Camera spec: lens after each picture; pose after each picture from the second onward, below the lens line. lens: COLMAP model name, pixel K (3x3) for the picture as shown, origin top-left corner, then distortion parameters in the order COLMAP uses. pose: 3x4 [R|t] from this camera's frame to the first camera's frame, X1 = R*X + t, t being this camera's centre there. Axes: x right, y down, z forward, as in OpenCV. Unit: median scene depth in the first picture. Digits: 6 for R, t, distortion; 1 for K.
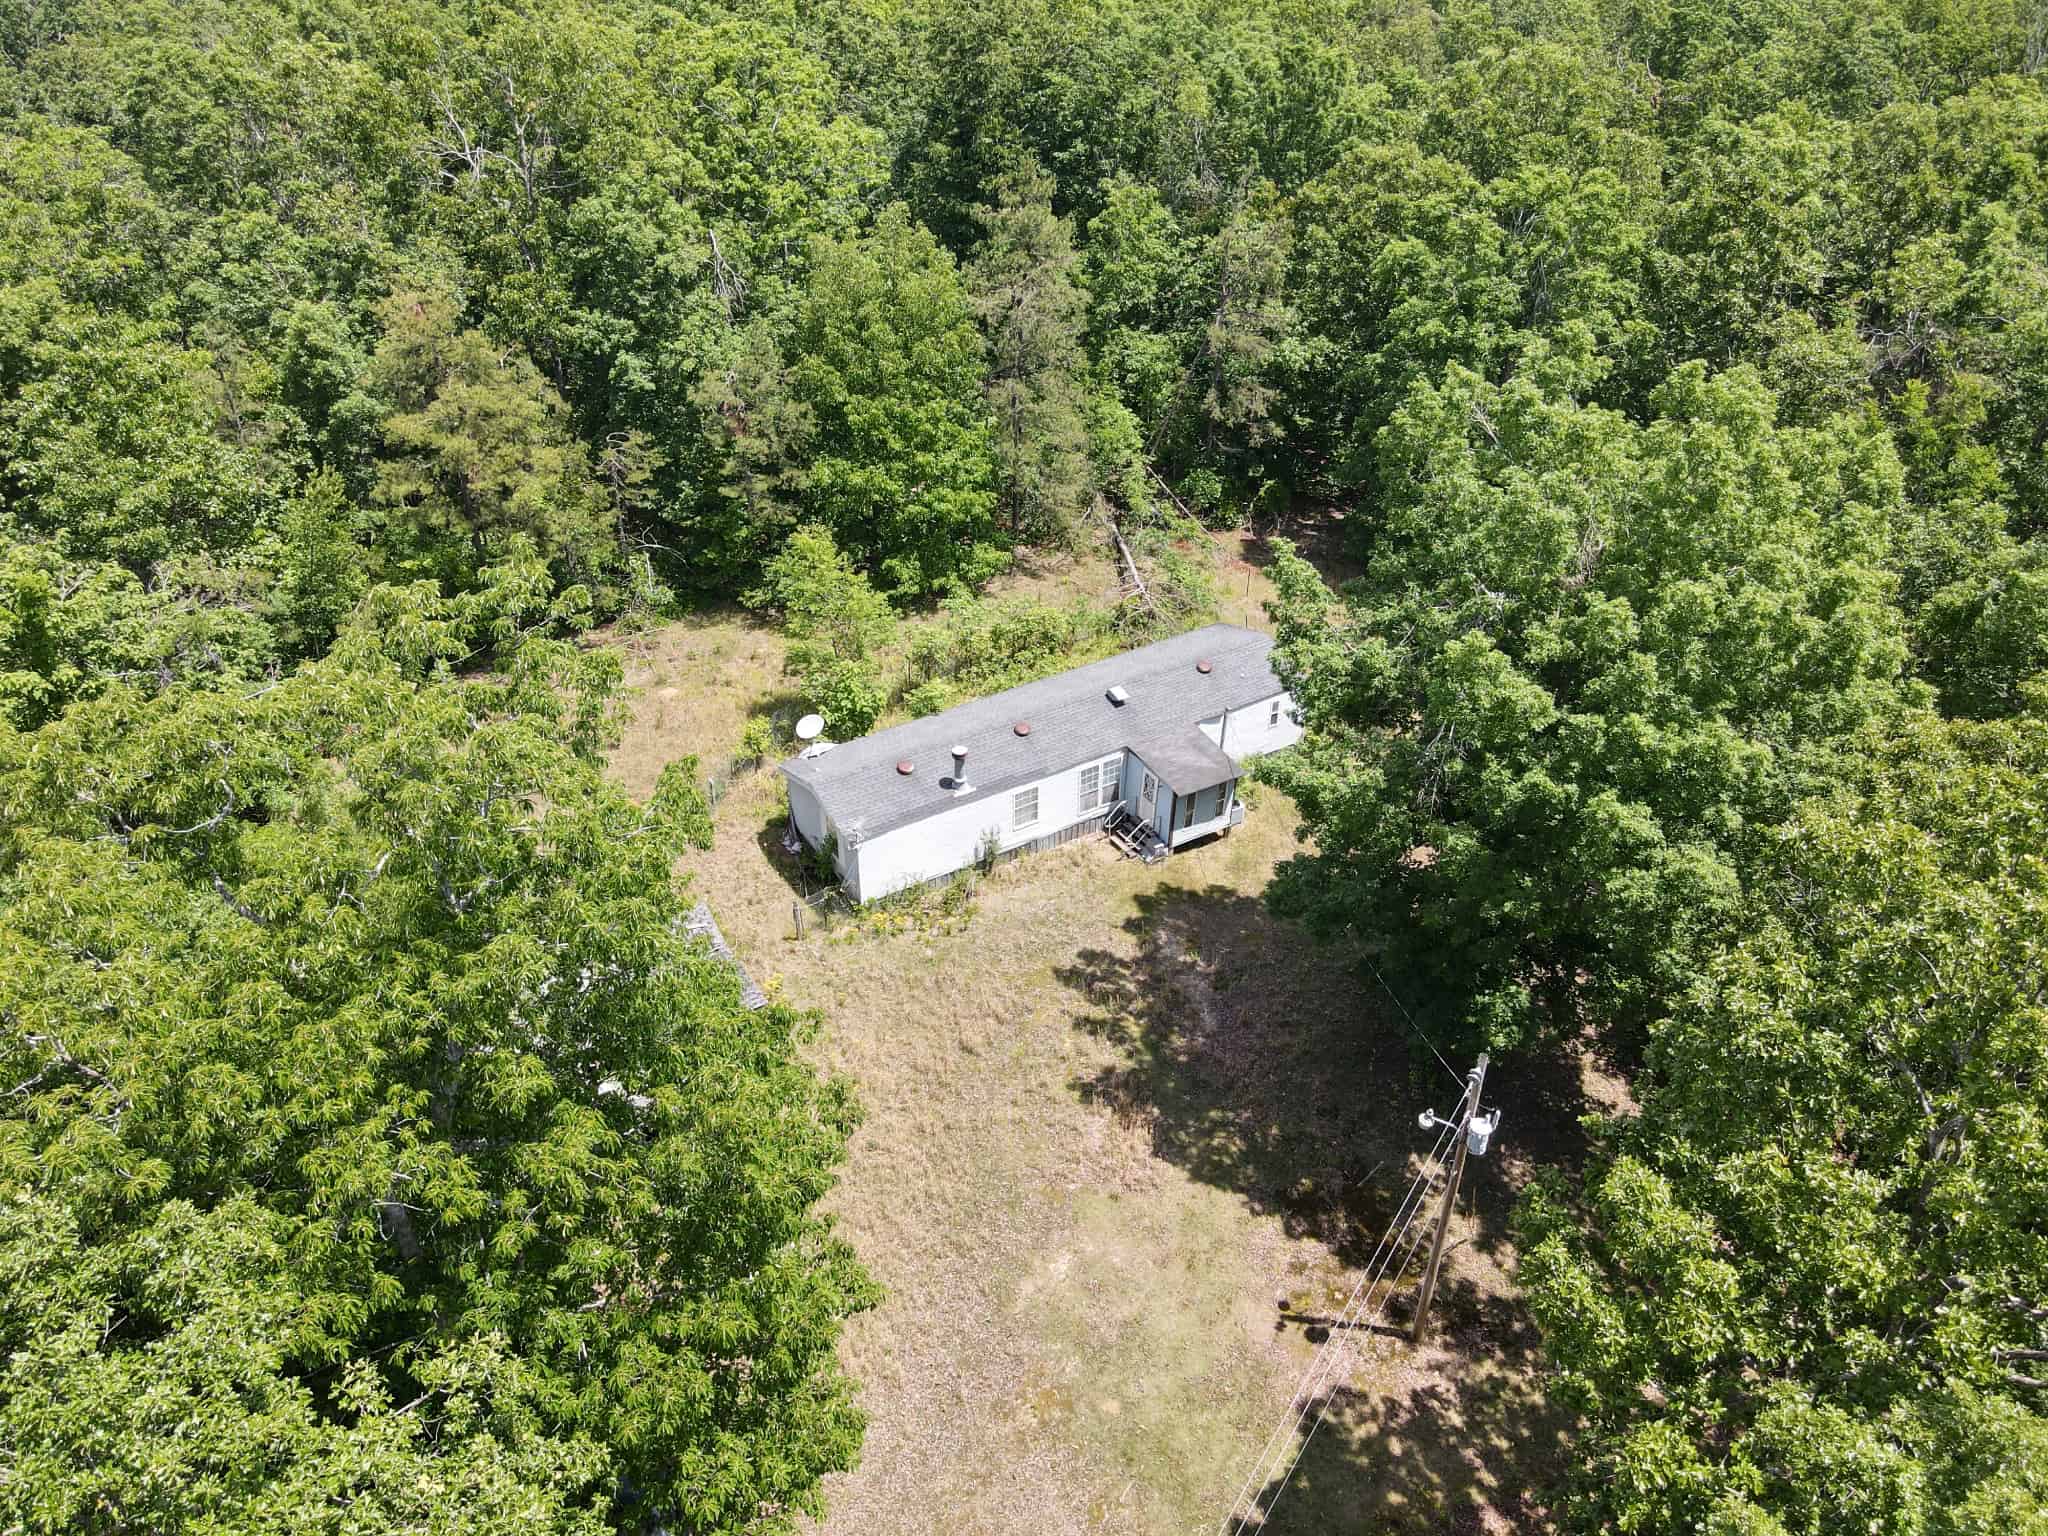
lens RADIAL K [[1539.8, 0, 1022.4], [0, 1539.8, 756.8], [0, 0, 1]] dist [0.004459, 0.000480]
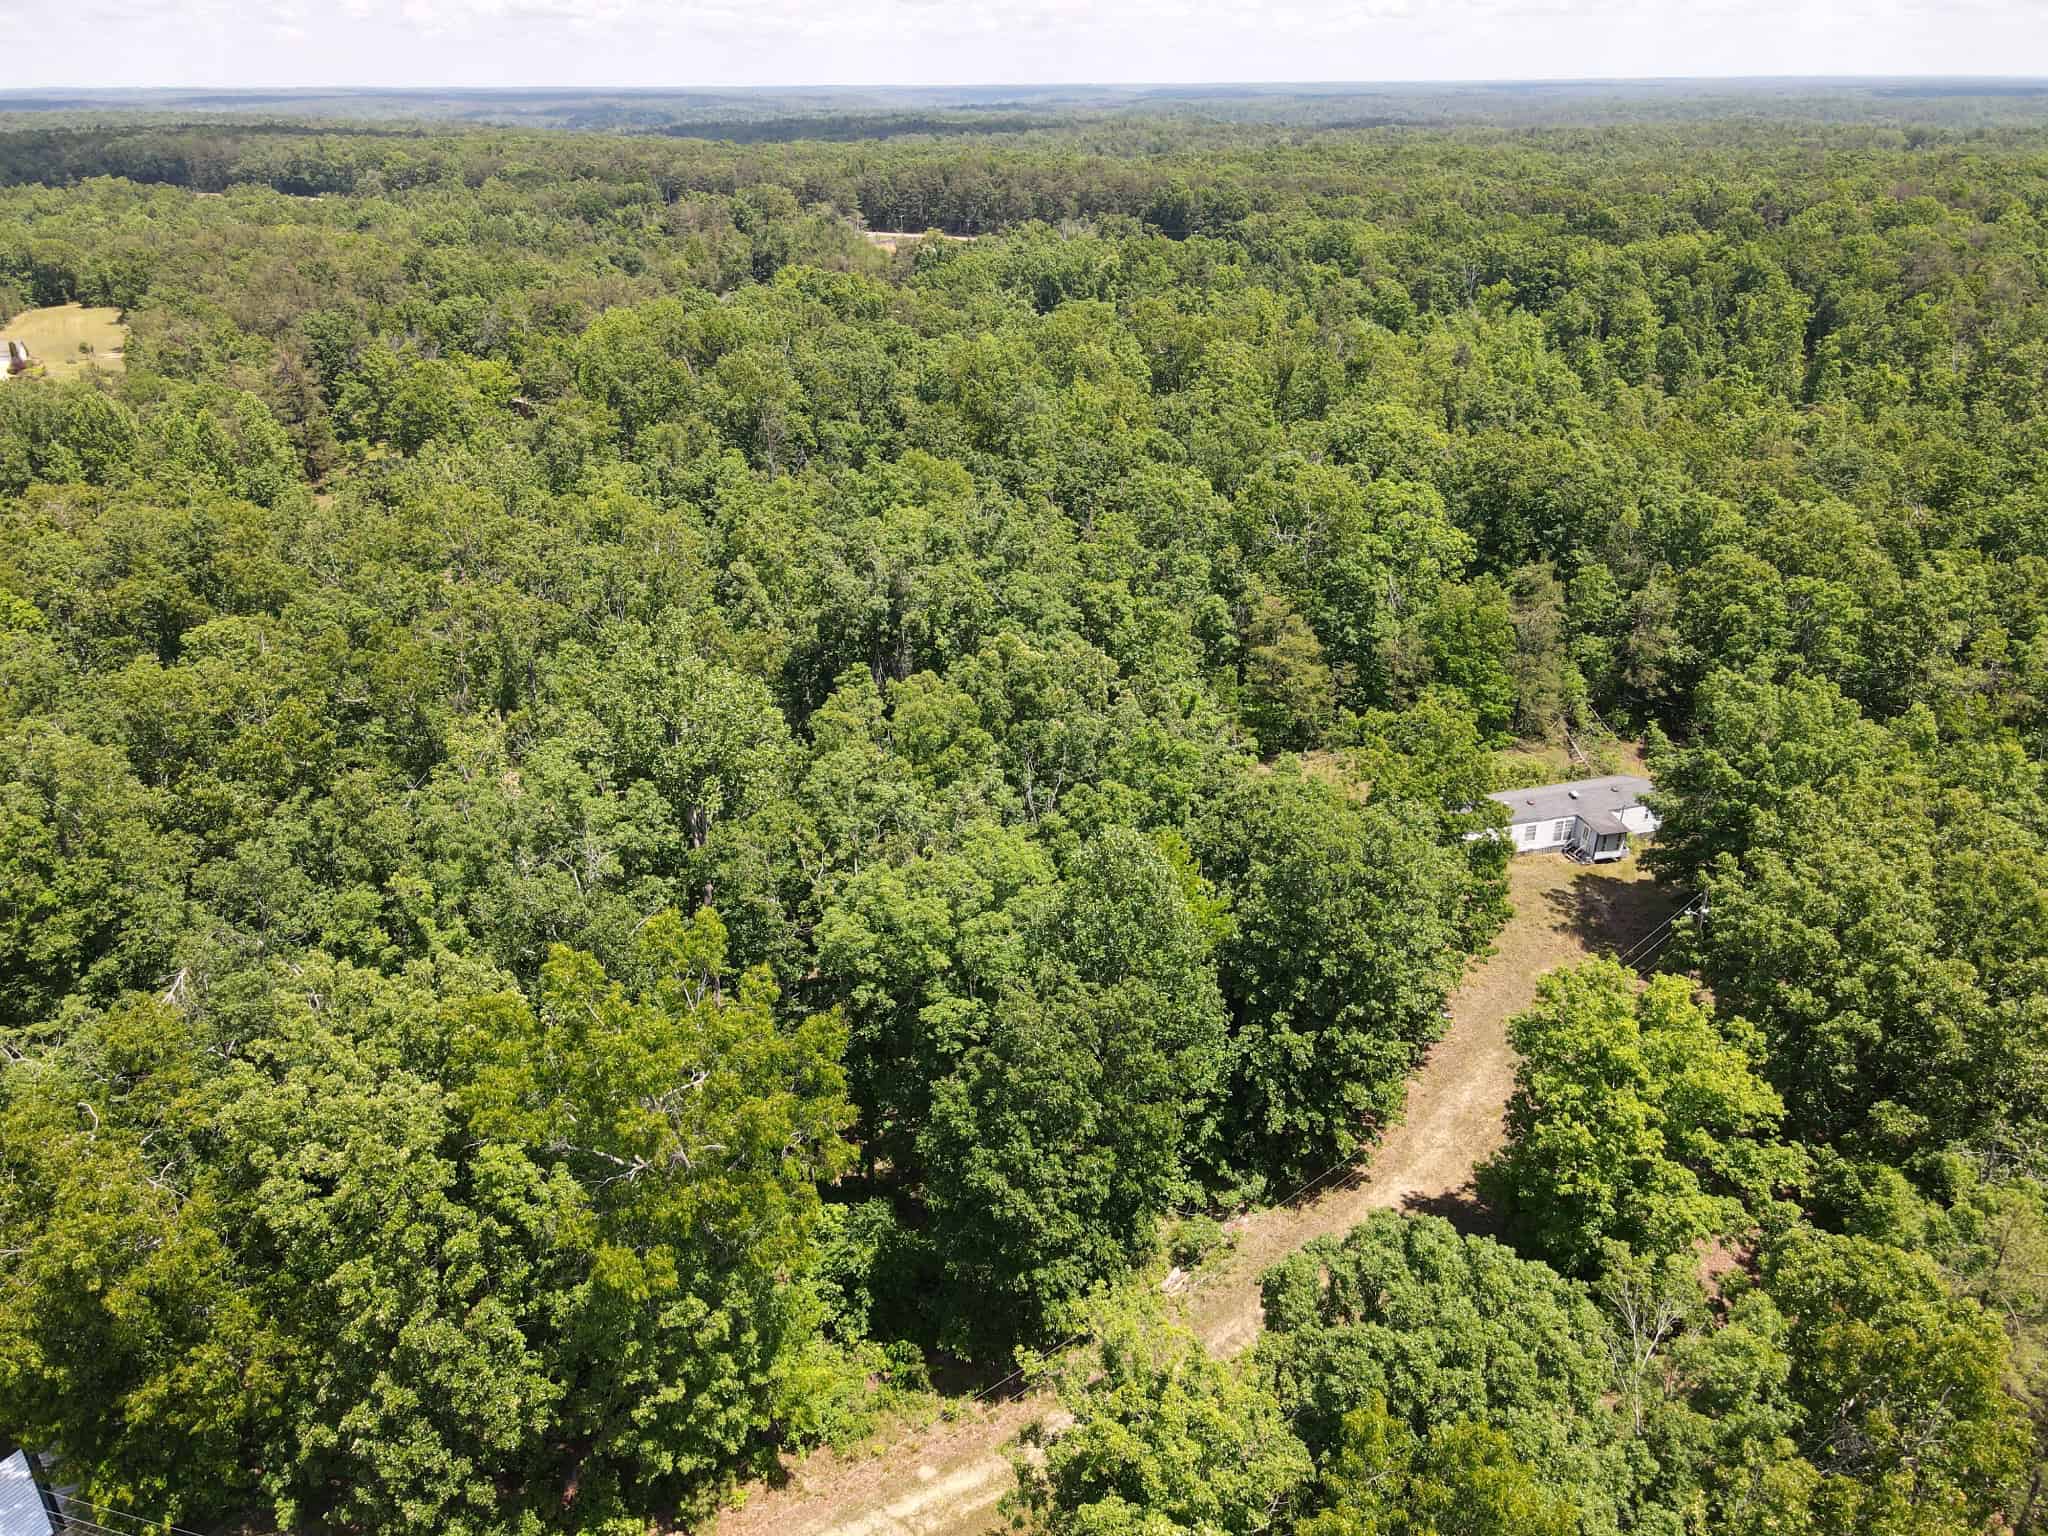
lens RADIAL K [[1539.8, 0, 1022.4], [0, 1539.8, 756.8], [0, 0, 1]] dist [0.004459, 0.000480]
pose [[0.965046, 0.107477, -0.239029, -0.156463], [-0.143337, 0.979998, -0.138054, 0.281920], [0.219410, 0.167490, 0.961148, -1.153804]]
